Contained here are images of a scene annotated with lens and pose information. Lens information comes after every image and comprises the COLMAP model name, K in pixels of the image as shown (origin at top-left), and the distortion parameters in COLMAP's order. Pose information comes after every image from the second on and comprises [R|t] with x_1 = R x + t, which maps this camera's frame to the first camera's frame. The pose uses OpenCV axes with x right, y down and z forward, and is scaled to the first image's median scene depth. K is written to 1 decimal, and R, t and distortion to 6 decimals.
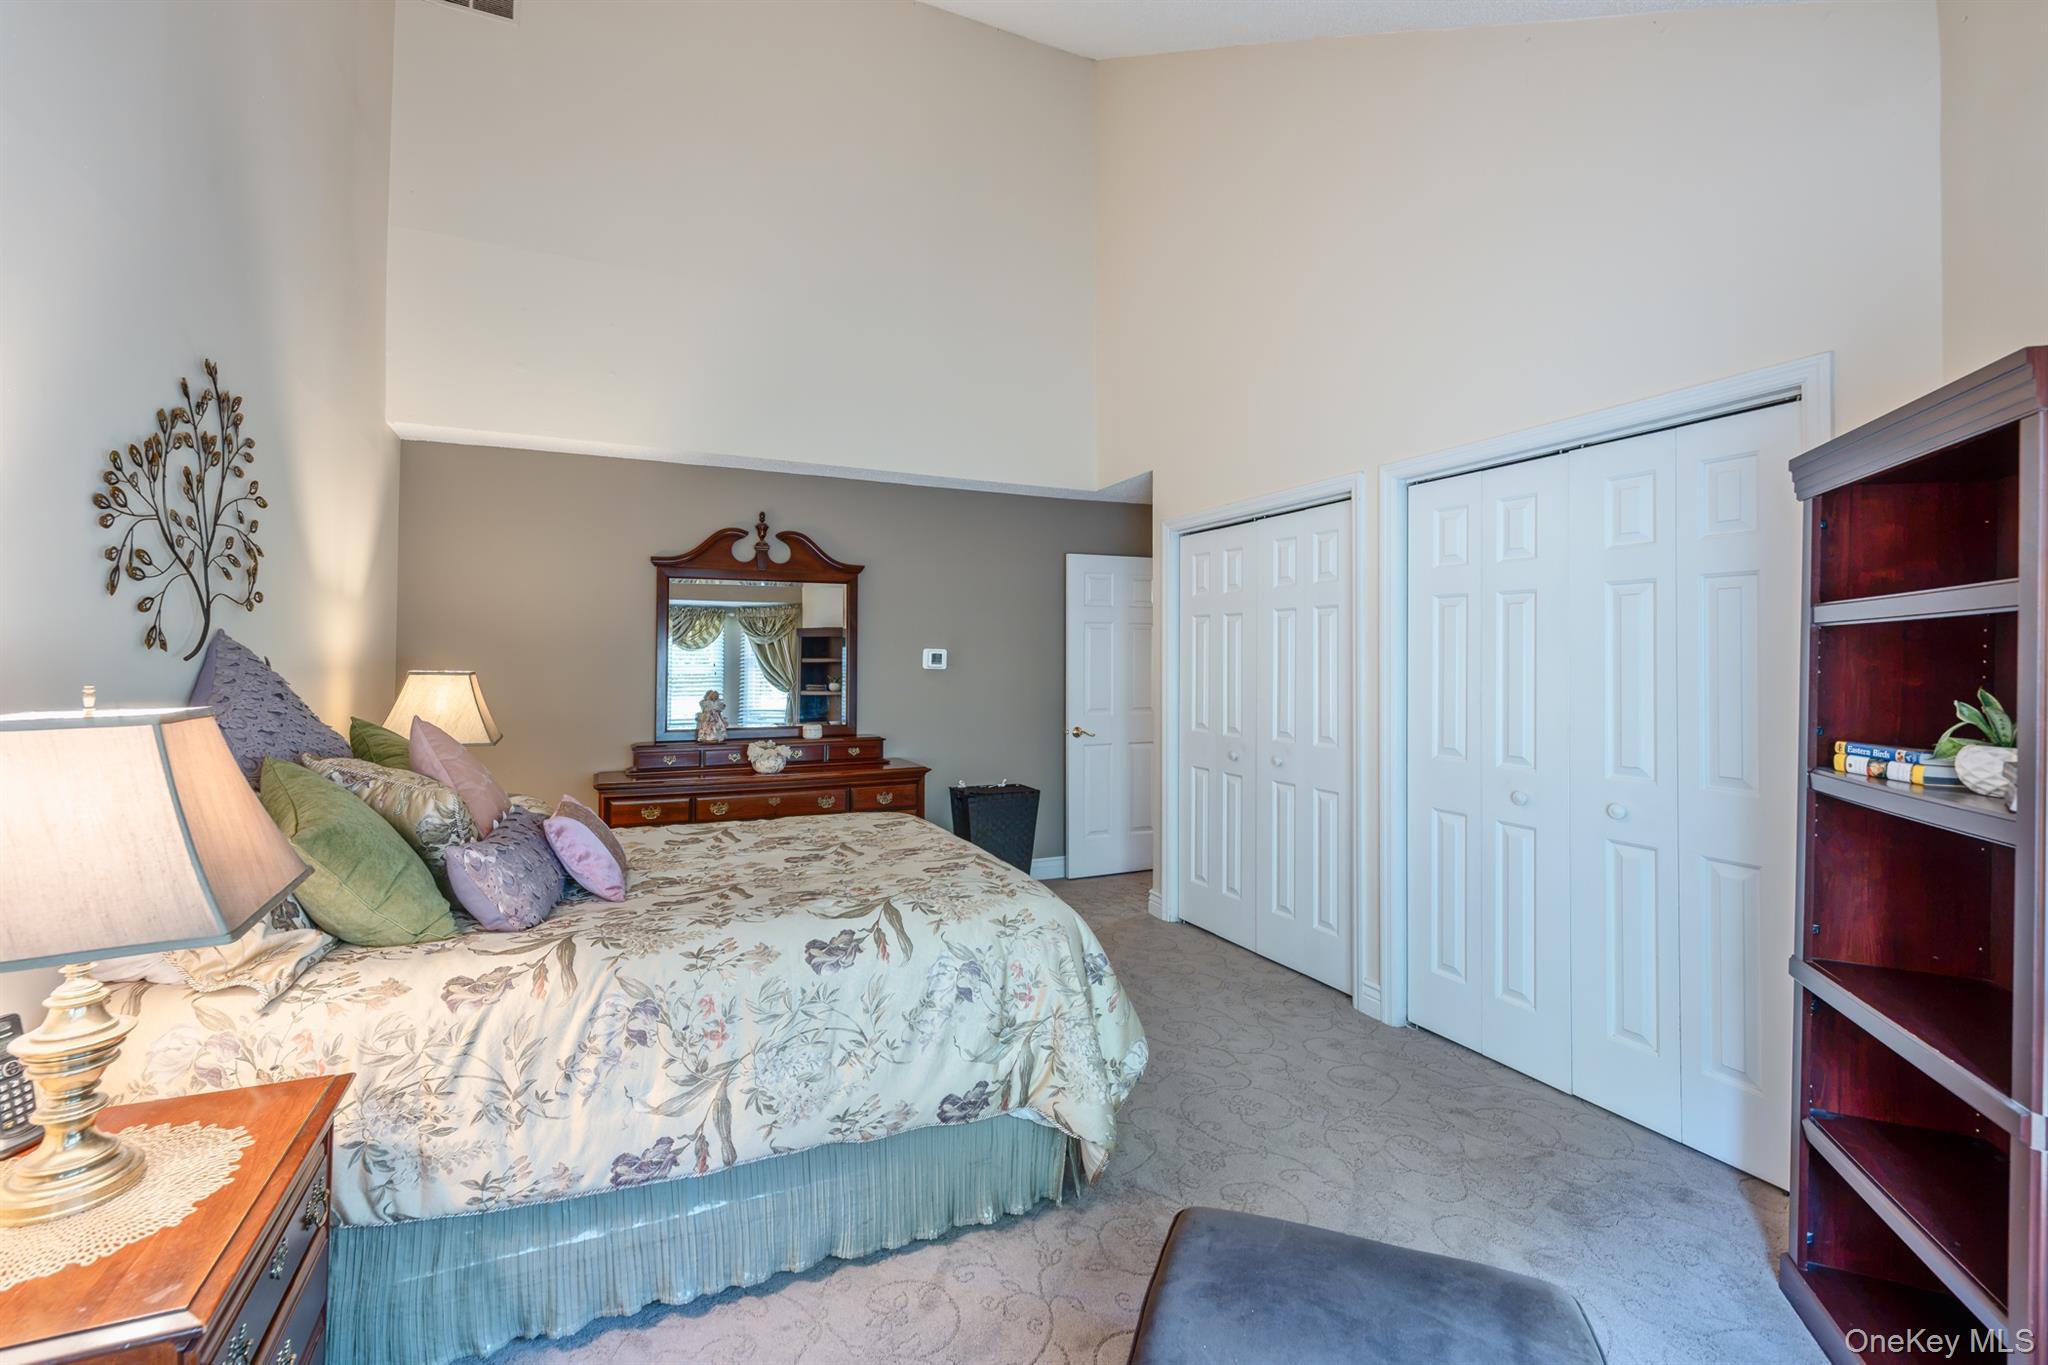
lens RADIAL K [[864.4, 0, 1031.3], [0, 864.4, 640.2], [0, 0, 1]] dist [-0.000670, -0.001254]
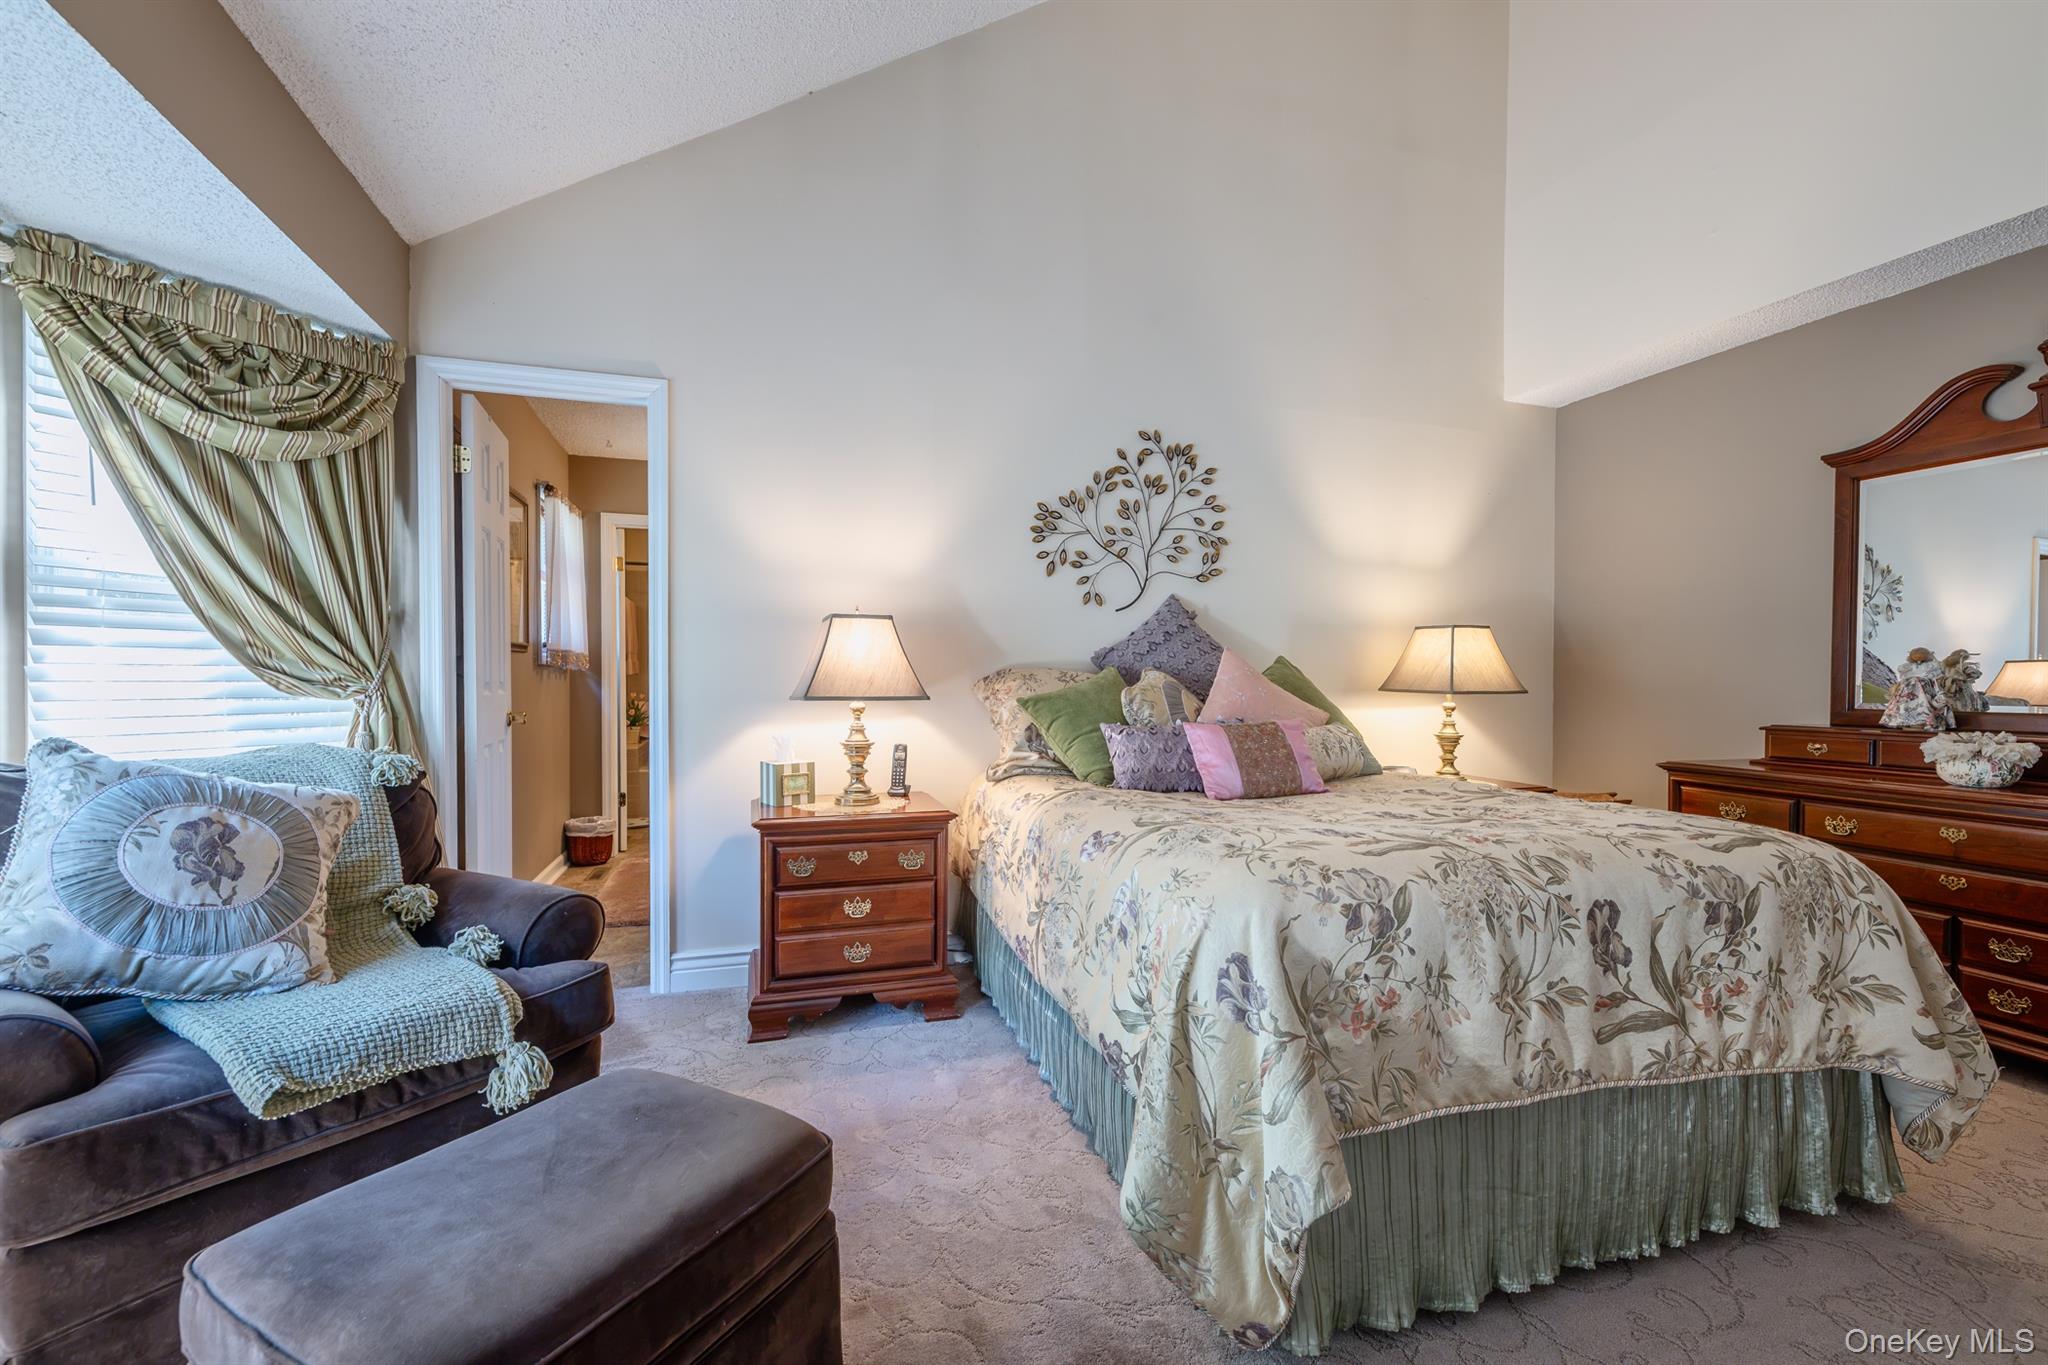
lens RADIAL K [[835.1, 0, 1021.8], [0, 835.1, 692.2], [0, 0, 1]] dist [0.001909, 0.000135]
pose [[-0.147123, 0.013251, -0.989029, 0.625308], [0.019487, 0.999755, 0.010495, 0.143906], [0.988926, -0.017730, -0.147346, 0.916638]]
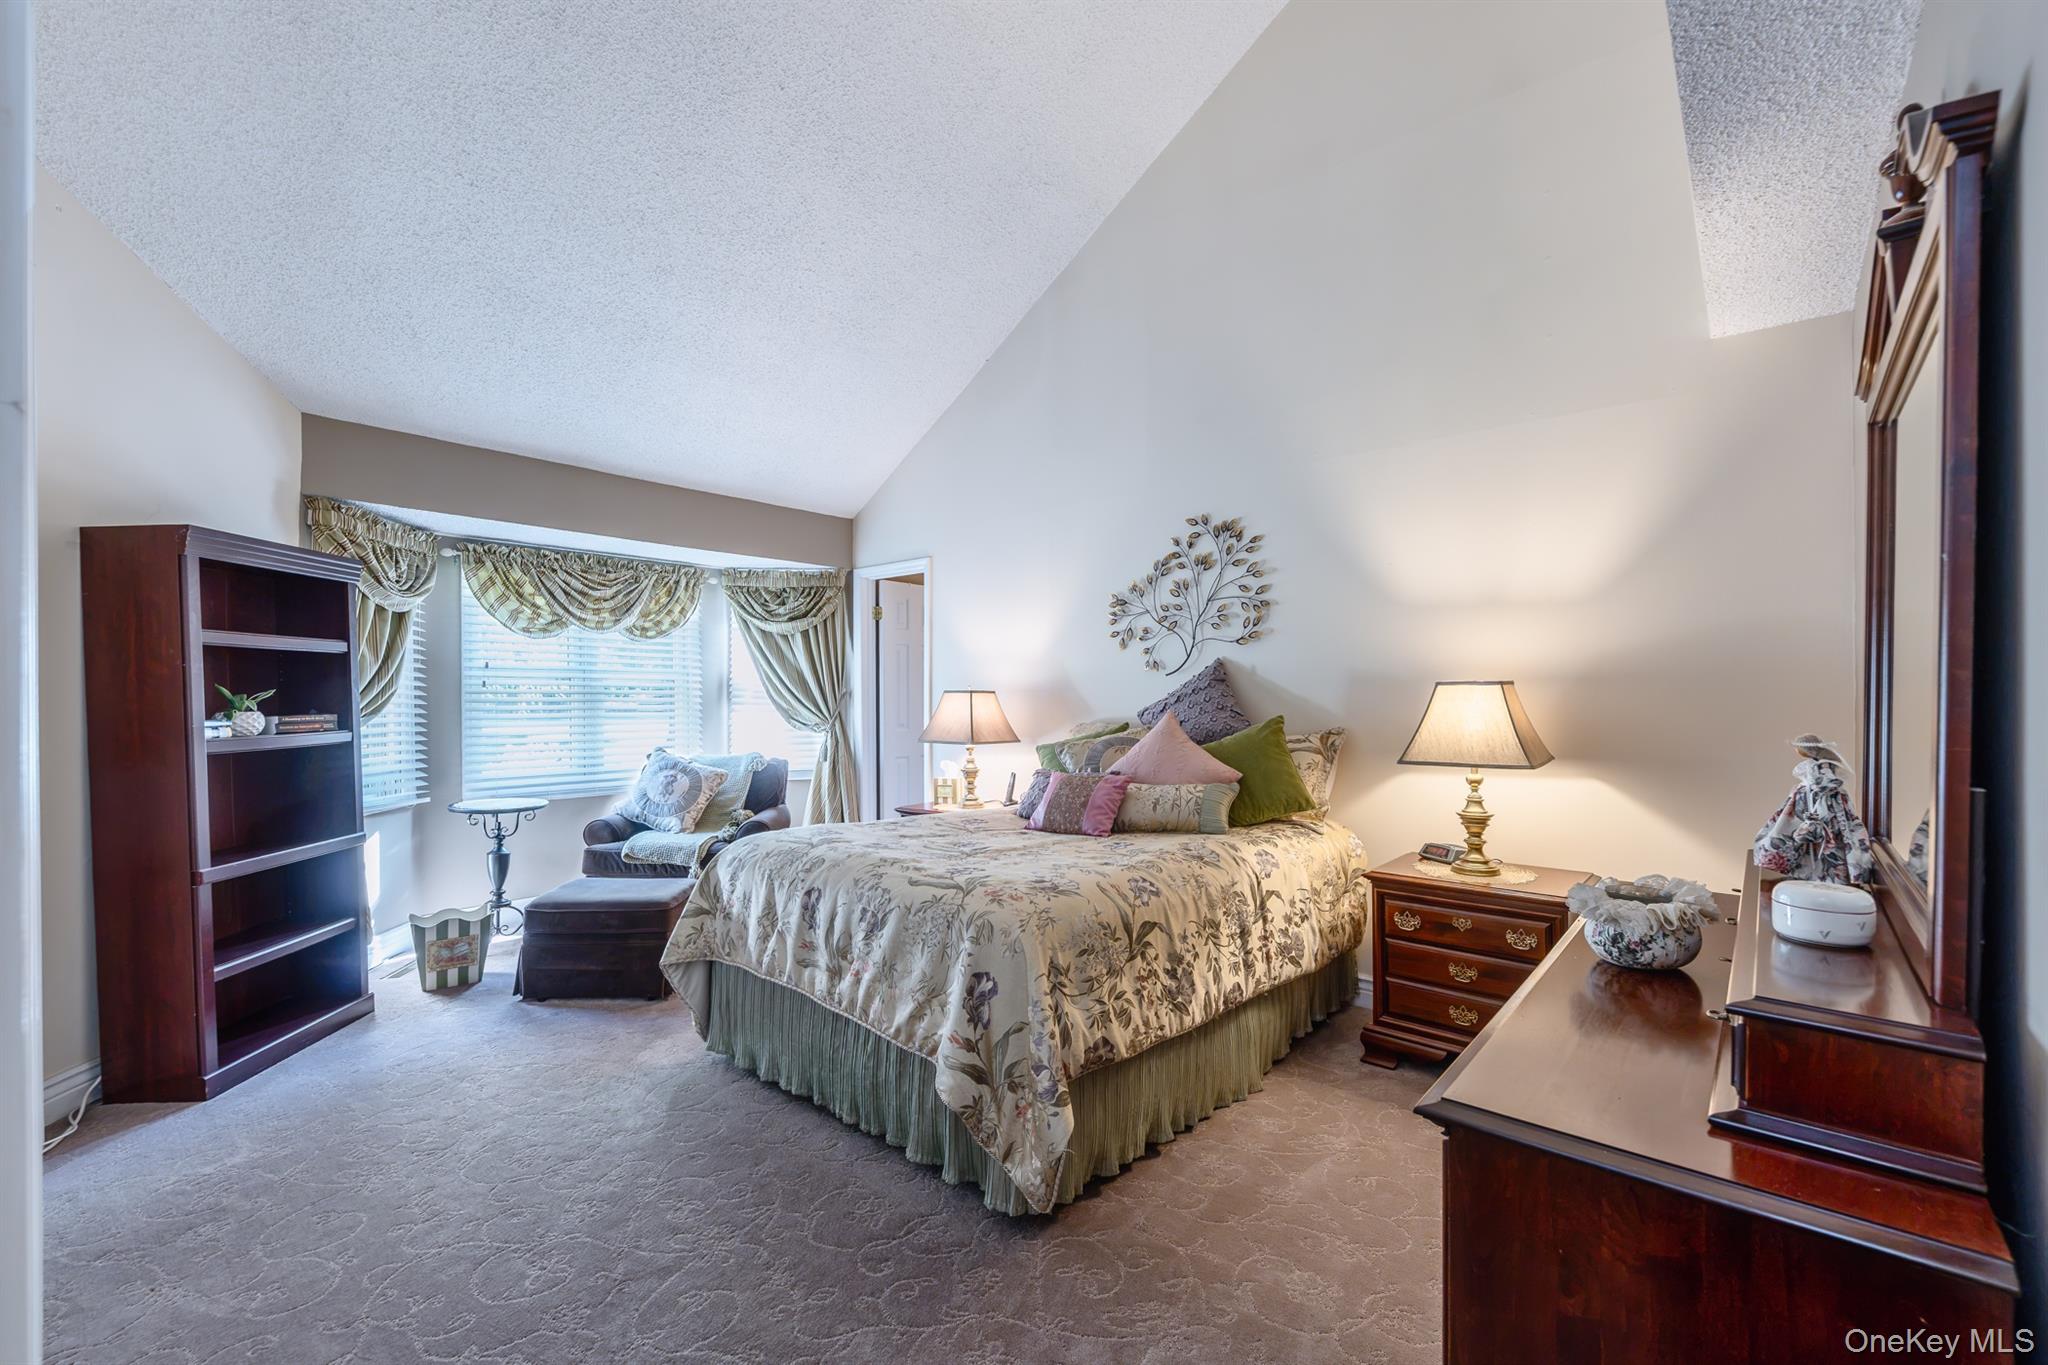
lens RADIAL K [[852.2, 0, 1028.4], [0, 852.2, 693.1], [0, 0, 1]] dist [-0.002116, -0.000474]
pose [[-0.919212, -0.000680, -0.393763, 0.115268], [0.008903, 0.999707, -0.022510, 0.094356], [0.393663, -0.024197, -0.918936, 2.381301]]
